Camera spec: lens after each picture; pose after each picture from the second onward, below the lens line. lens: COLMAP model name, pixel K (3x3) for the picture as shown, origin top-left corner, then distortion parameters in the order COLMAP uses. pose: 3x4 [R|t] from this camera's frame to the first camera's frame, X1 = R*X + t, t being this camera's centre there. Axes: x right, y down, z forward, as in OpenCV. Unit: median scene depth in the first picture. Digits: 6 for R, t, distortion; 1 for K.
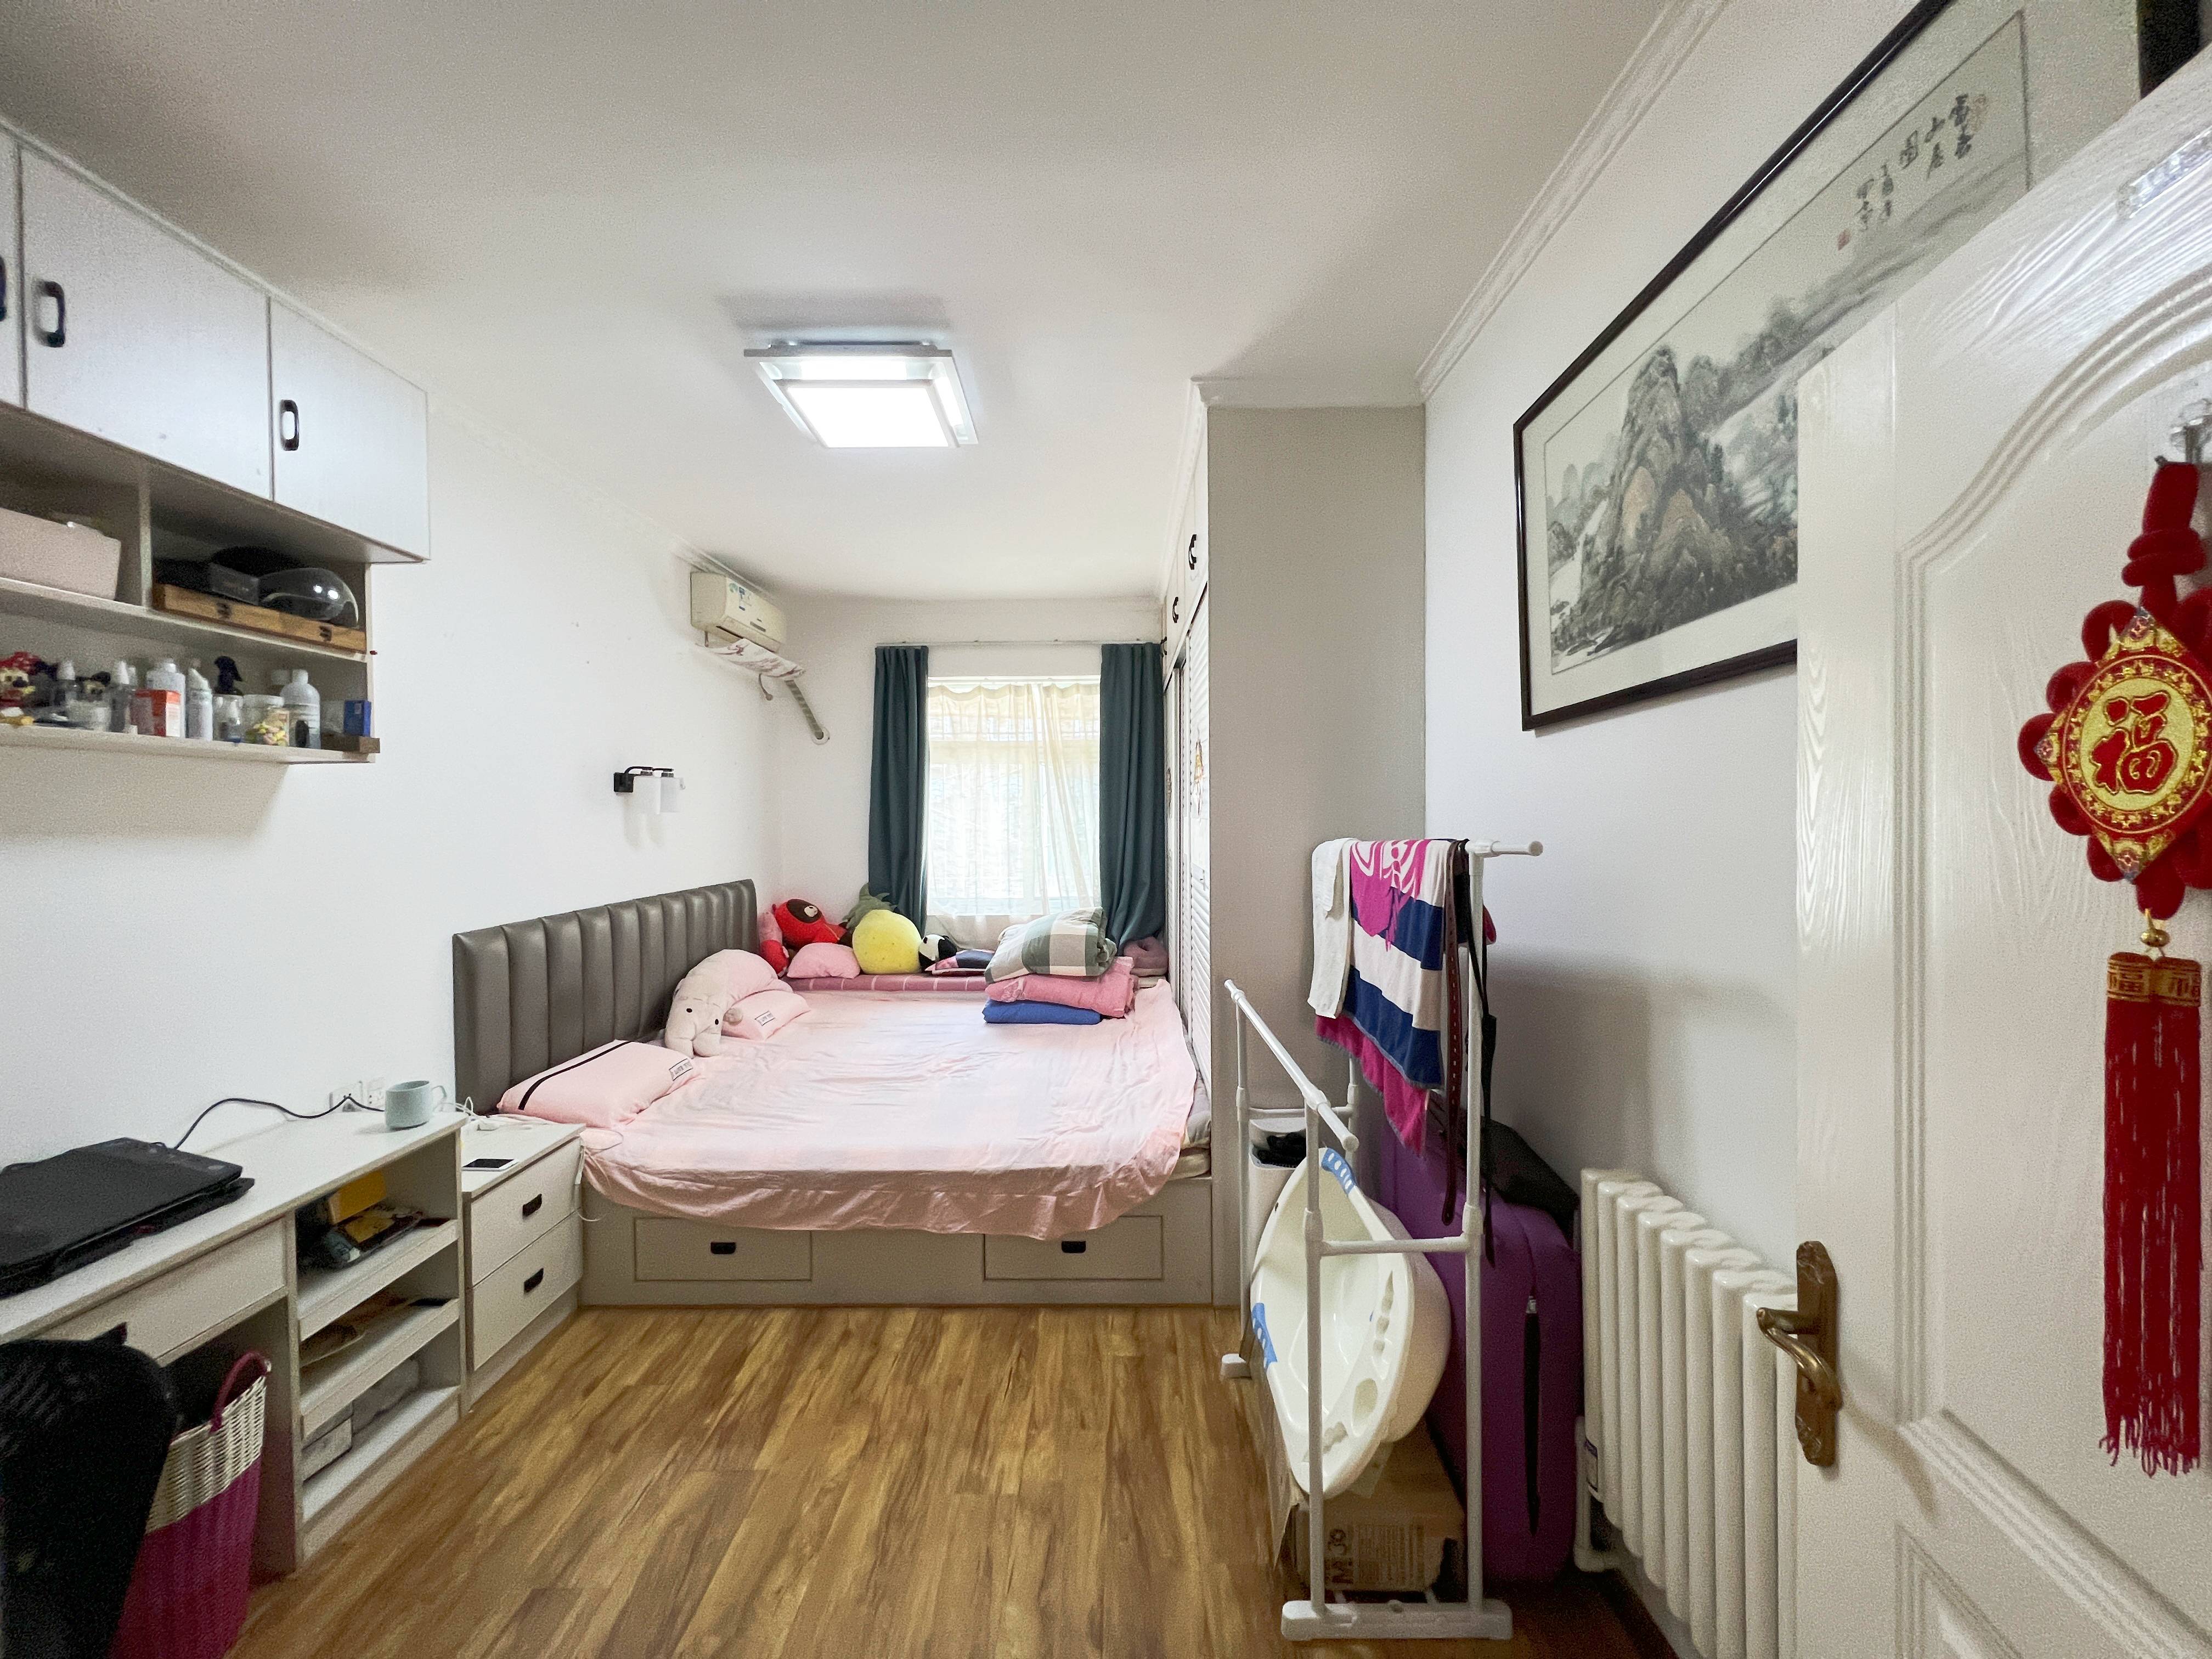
lens RADIAL K [[879.1, 0, 1101.8], [0, 879.1, 825.2], [0, 0, 1]] dist [0.000817, -0.000208]
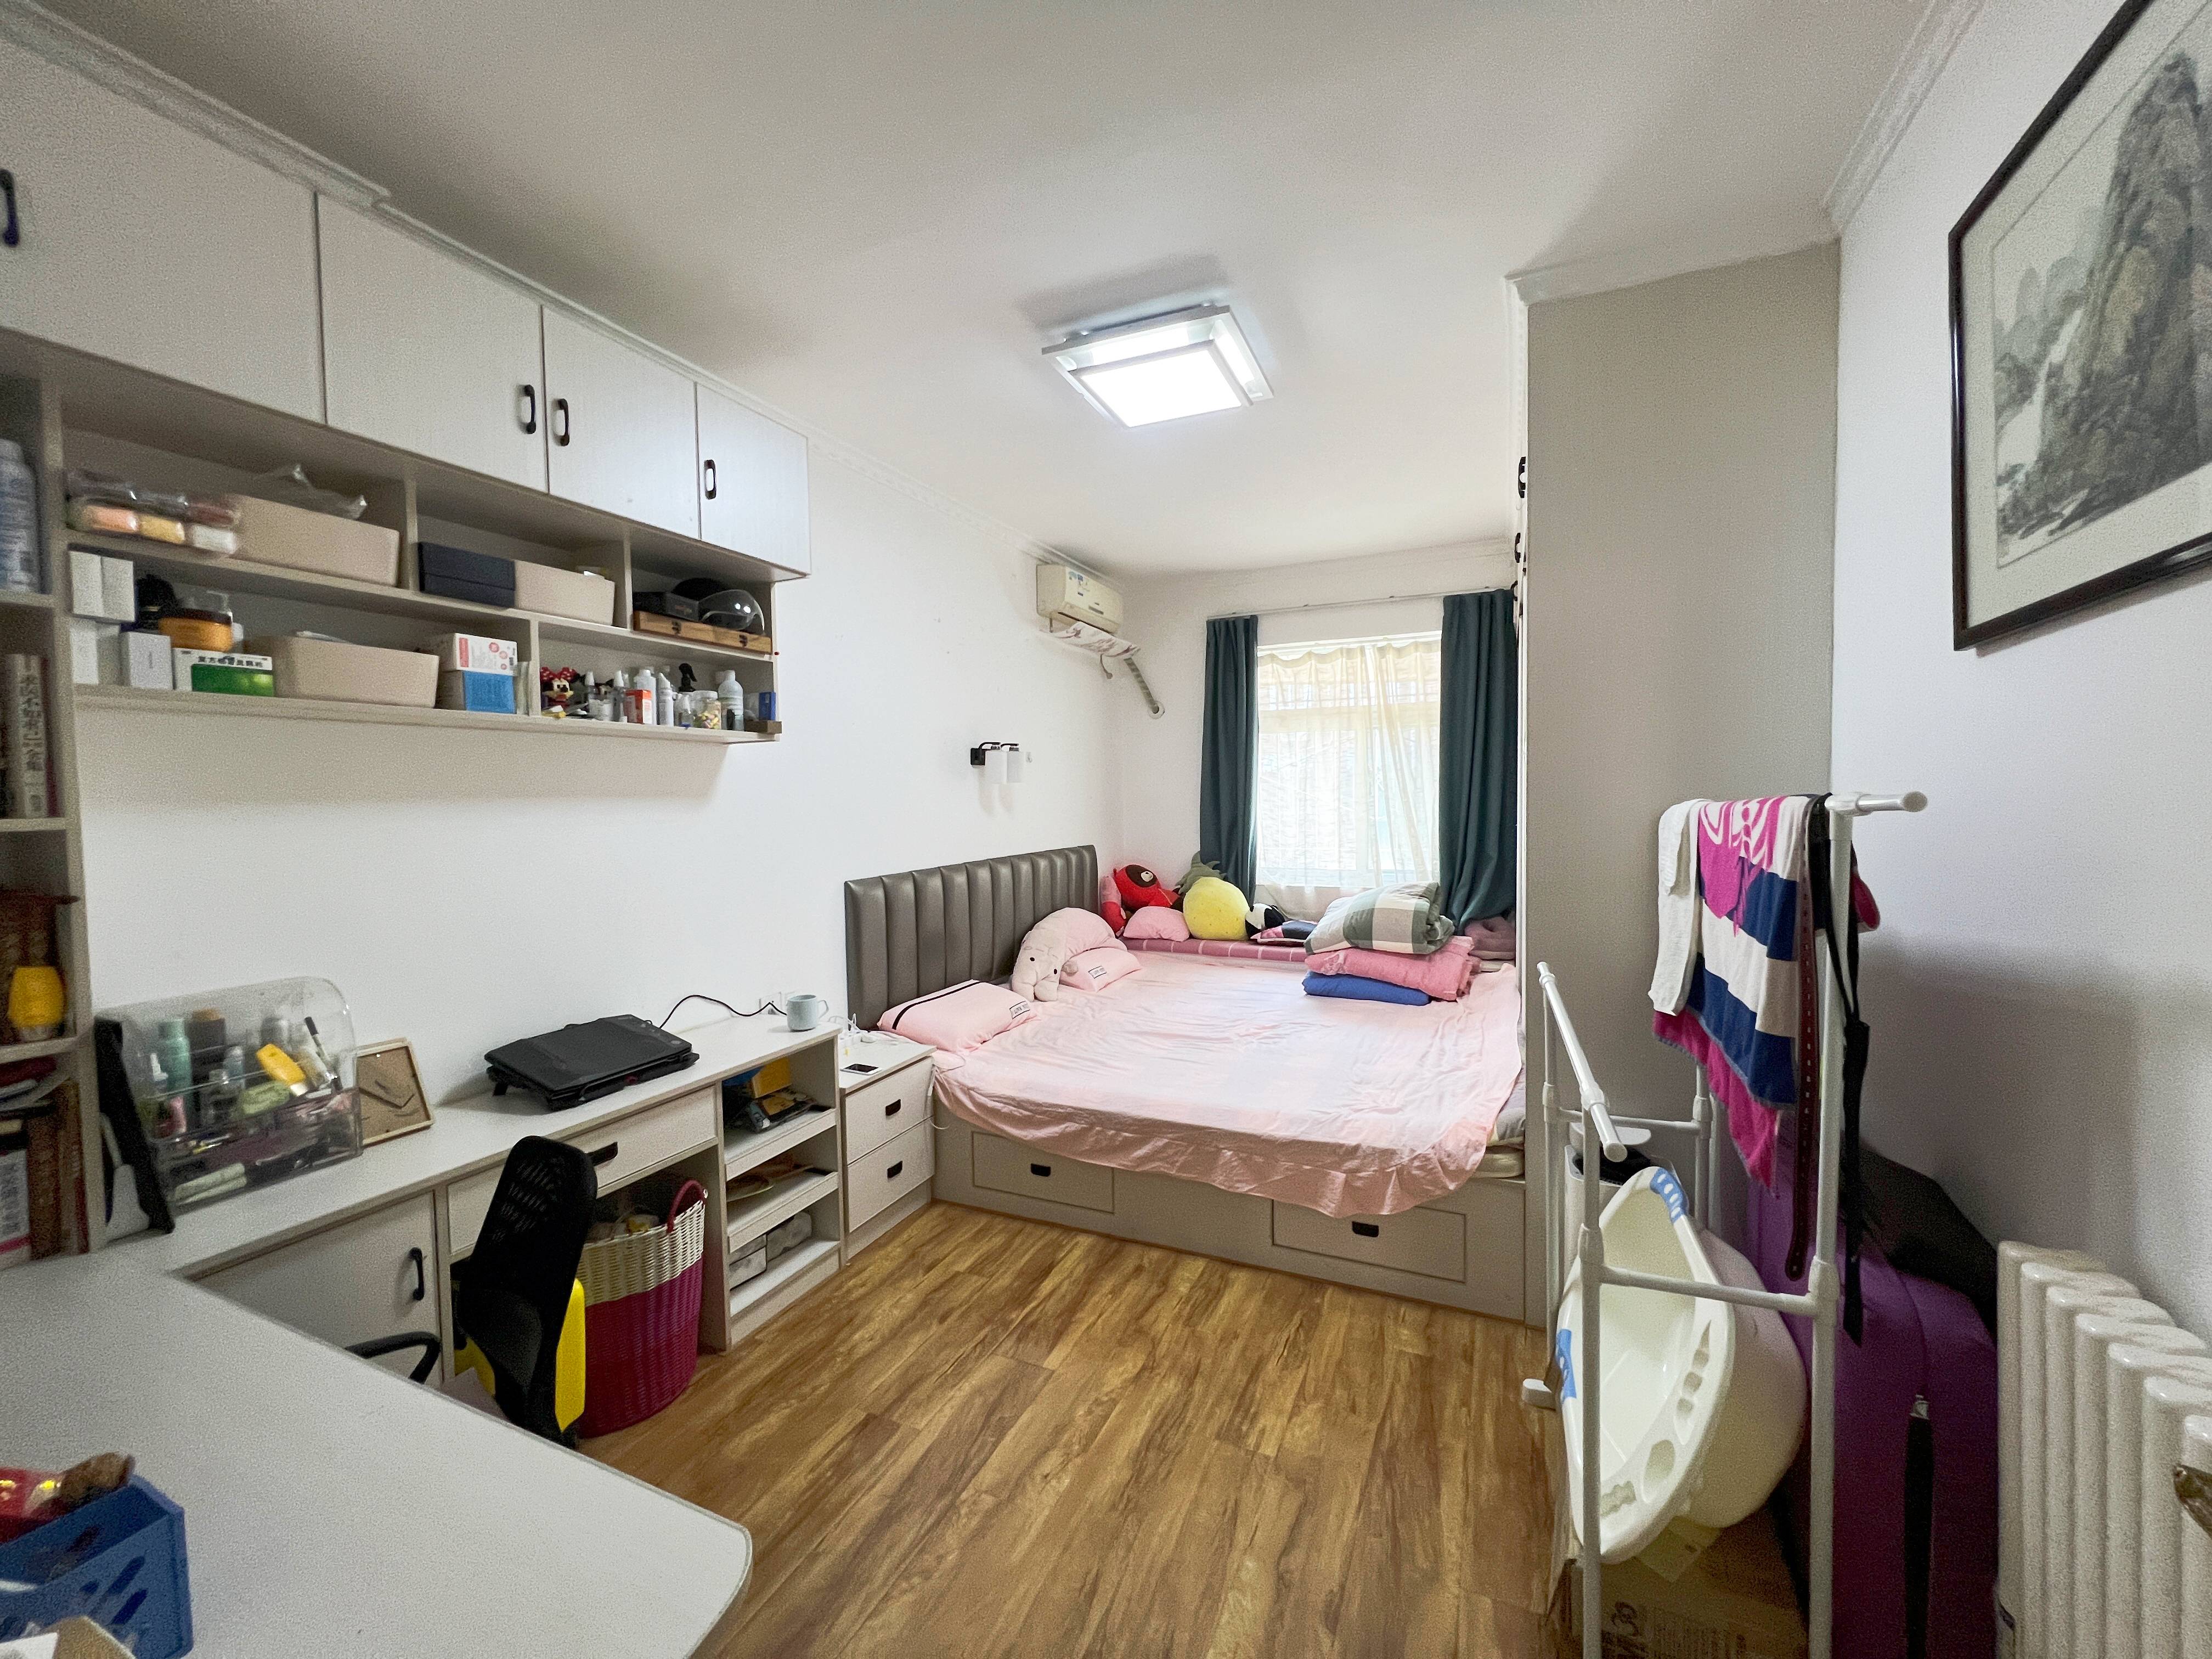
lens RADIAL K [[879.1, 0, 1102.2], [0, 879.1, 824.4], [0, 0, 1]] dist [0.000817, -0.000208]
pose [[0.916864, 0.008704, -0.399105, 0.108555], [0.002392, 0.999625, 0.027297, 0.016068], [0.399193, -0.025982, 0.916499, 0.027152]]
